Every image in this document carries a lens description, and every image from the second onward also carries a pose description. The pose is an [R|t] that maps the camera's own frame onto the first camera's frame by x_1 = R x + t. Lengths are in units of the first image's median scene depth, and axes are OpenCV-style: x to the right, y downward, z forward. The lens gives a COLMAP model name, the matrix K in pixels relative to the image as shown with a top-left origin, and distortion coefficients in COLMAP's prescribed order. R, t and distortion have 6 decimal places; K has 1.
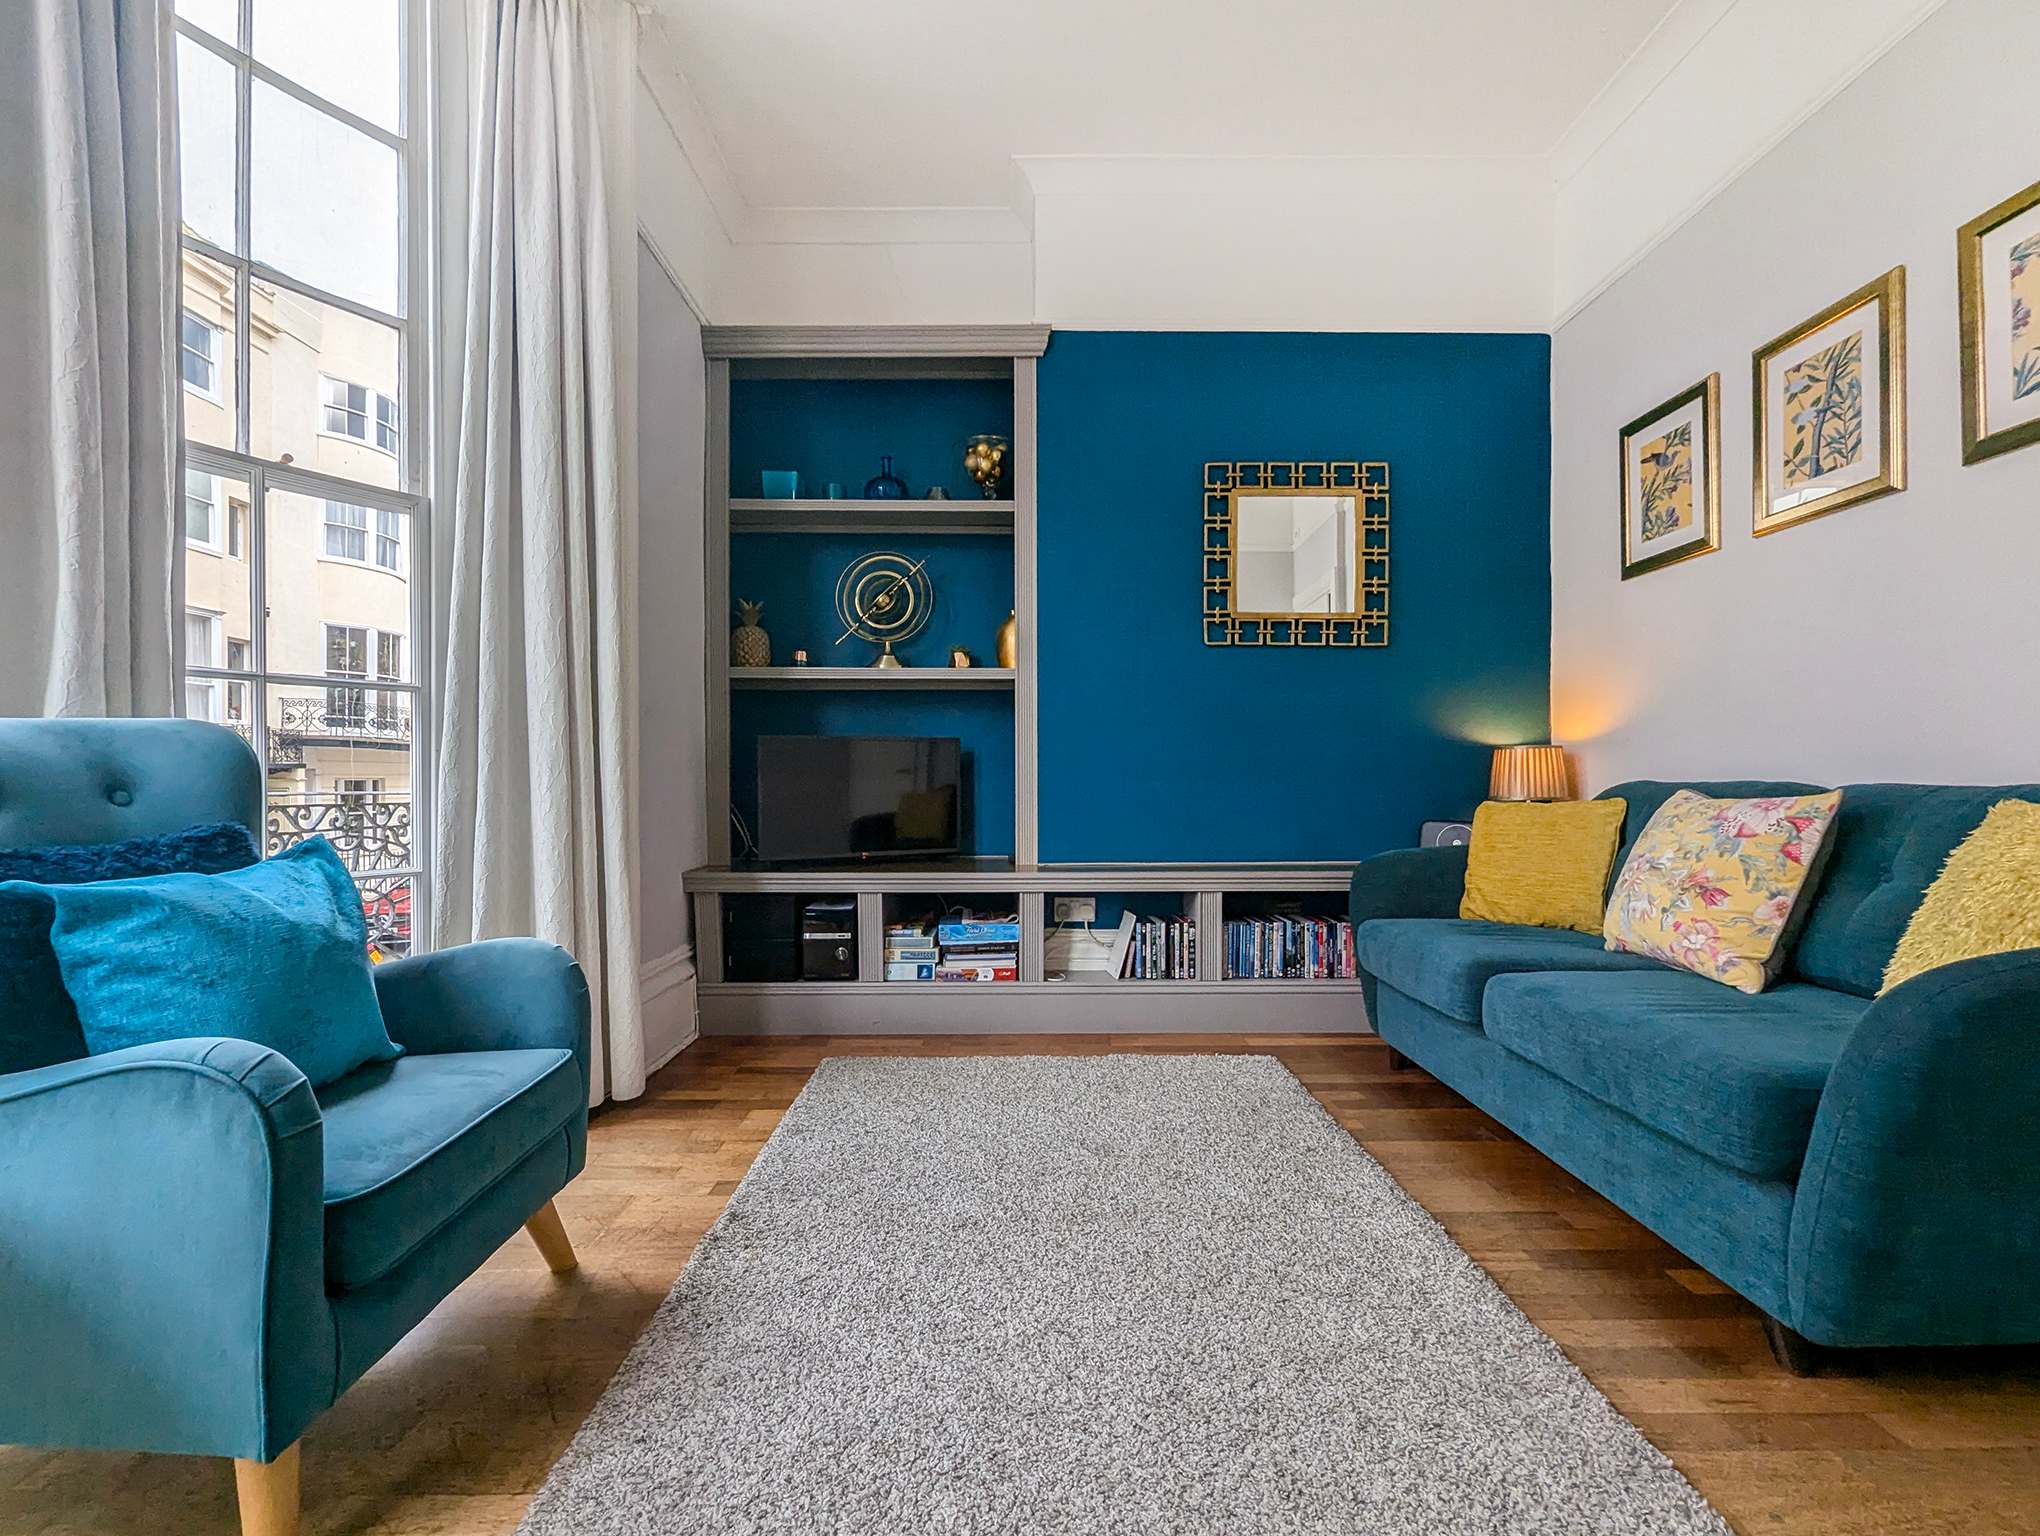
lens RADIAL K [[856.1, 0, 1019.8], [0, 856.1, 774.7], [0, 0, 1]] dist [-0.006887, -0.000029]
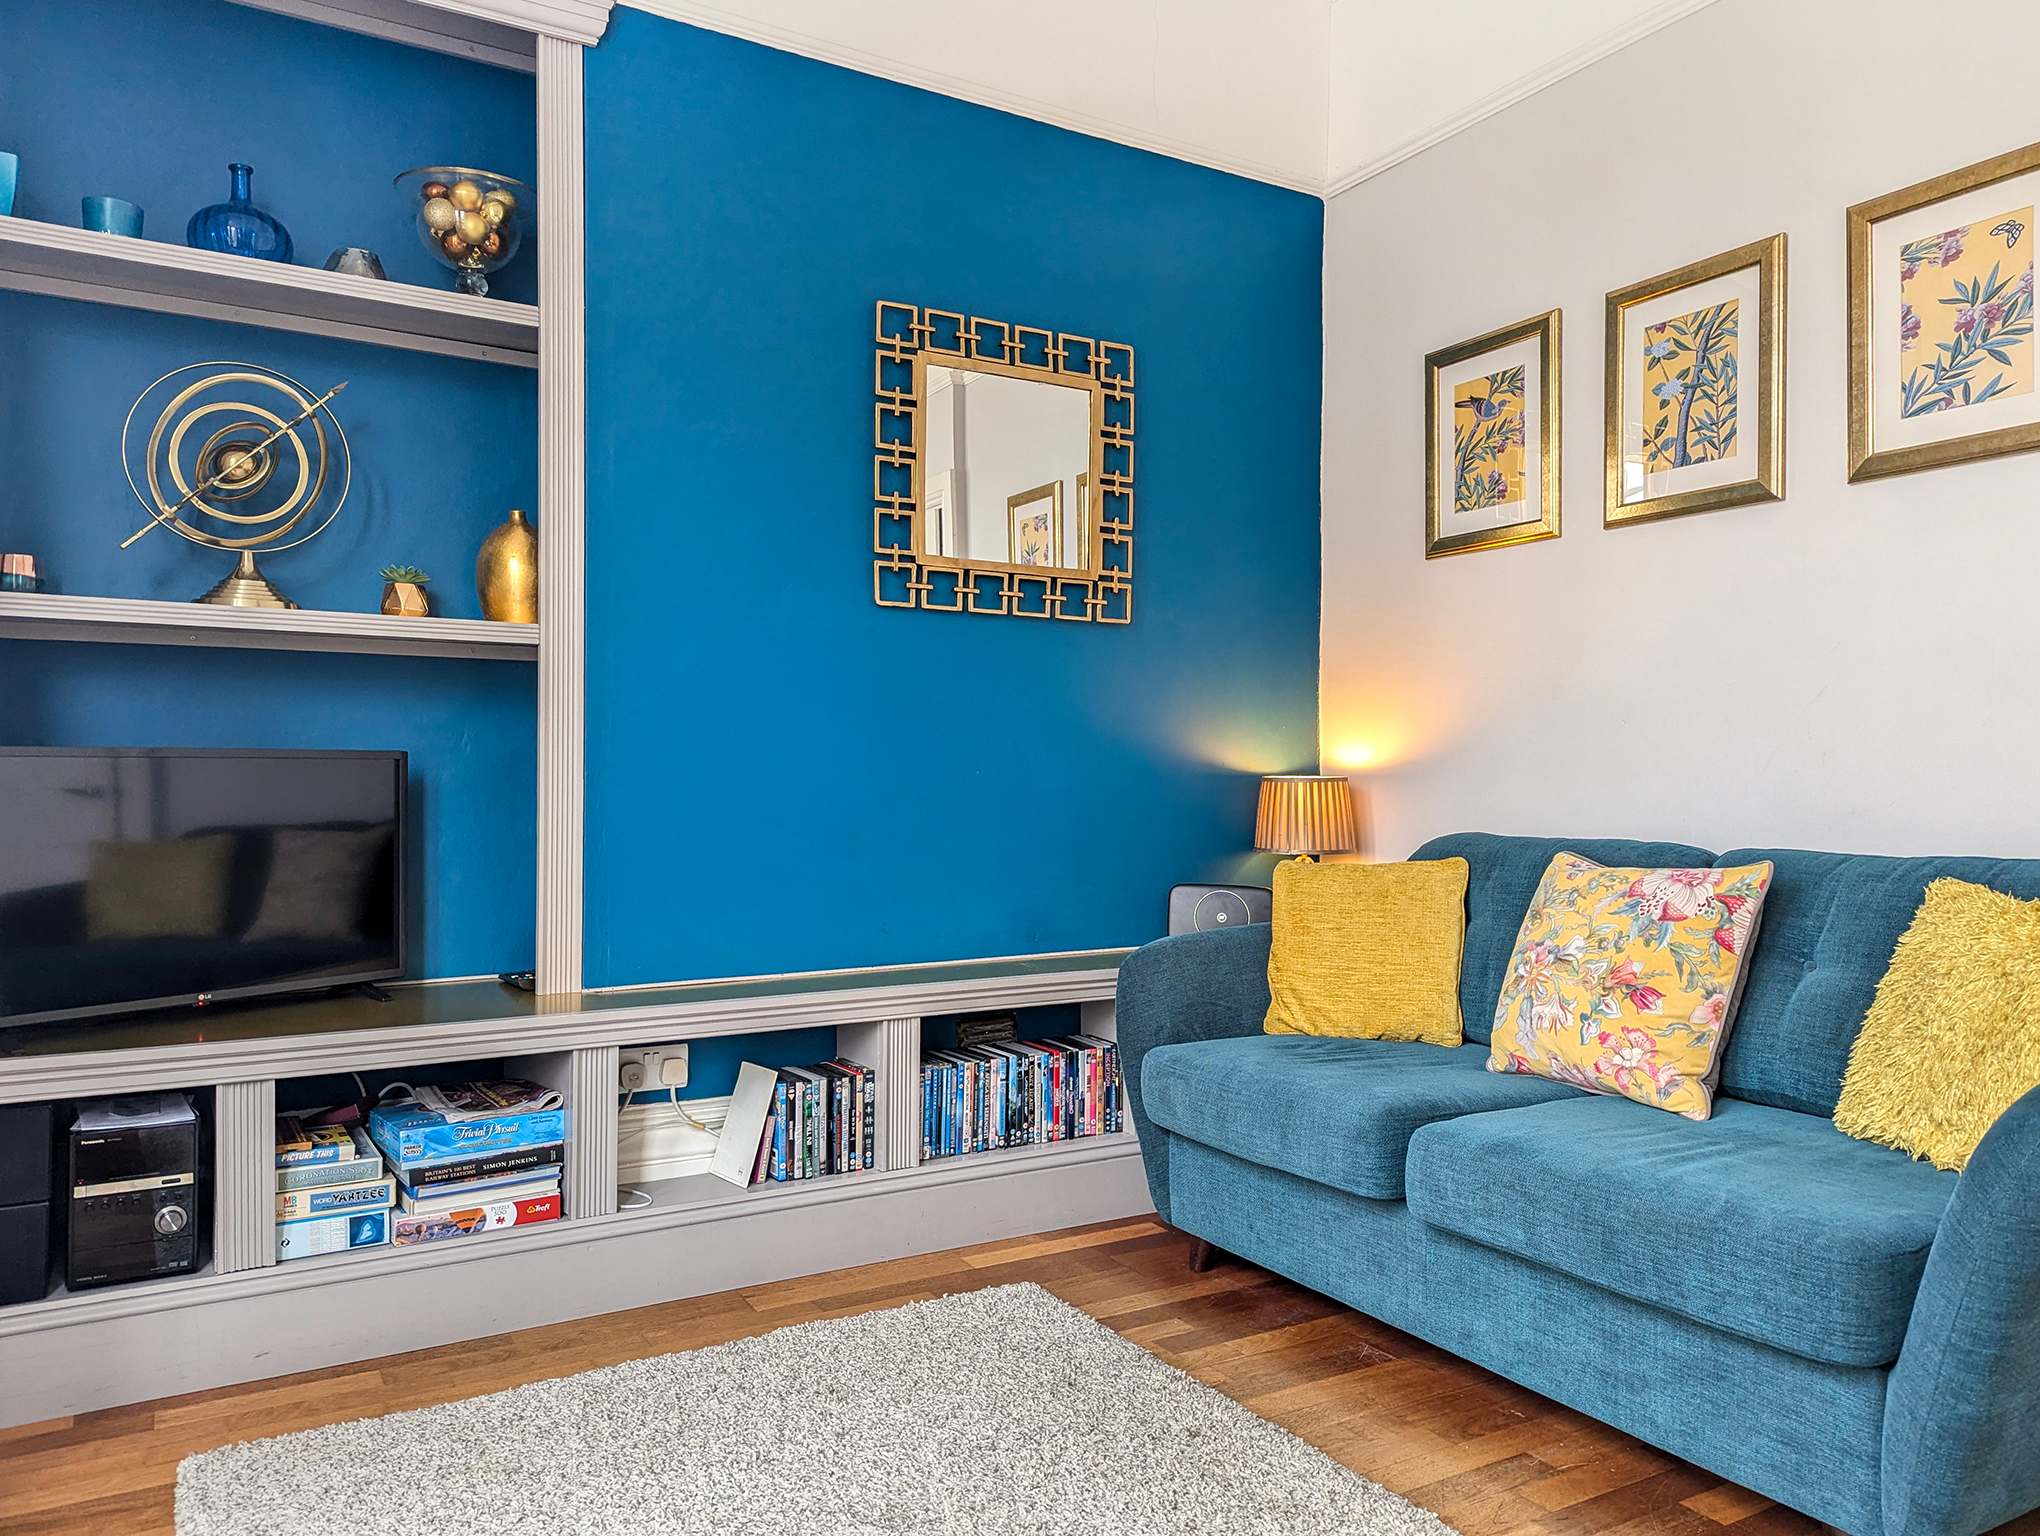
lens RADIAL K [[1433.8, 0, 1036.8], [0, 1433.8, 767.5], [0, 0, 1]] dist [0.041092, -0.031960]
pose [[0.863072, 0.005857, 0.505048, -0.202990], [-0.004660, 0.999983, -0.003634, -0.036582], [-0.505060, 0.000783, 0.863084, 0.079831]]
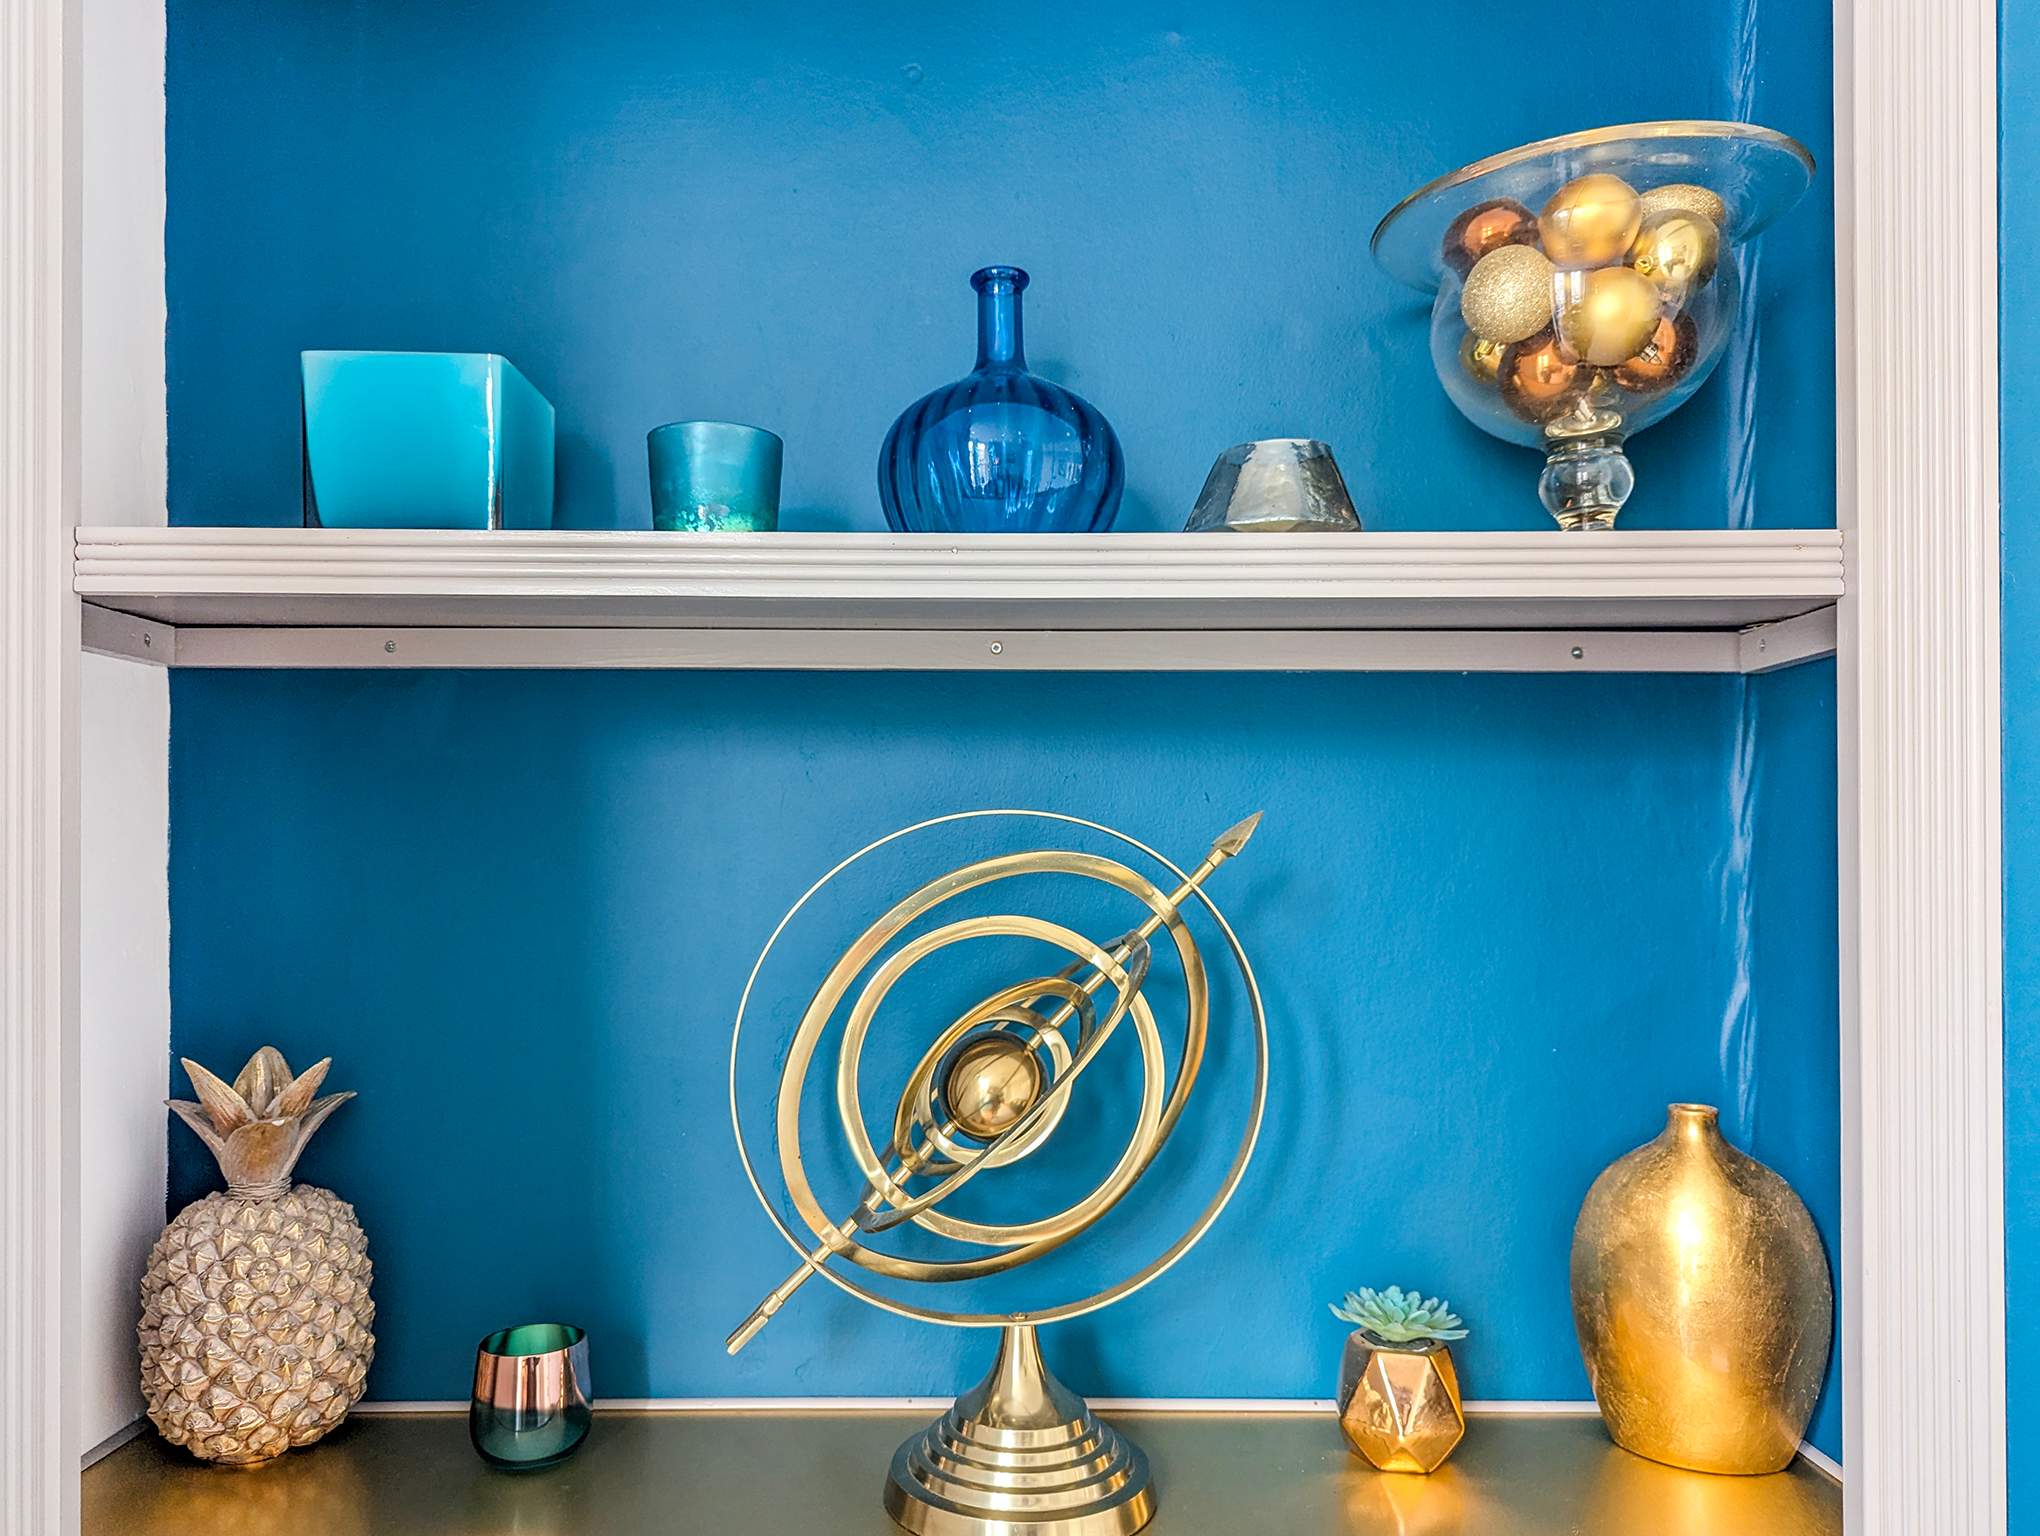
lens RADIAL K [[1433.8, 0, 1011.2], [0, 1433.8, 855.6], [0, 0, 1]] dist [0.041092, -0.031960]
pose [[0.999988, -0.004699, -0.001439, -0.173589], [0.004719, 0.999894, 0.013788, -0.283605], [0.001374, -0.013795, 0.999904, 0.780110]]
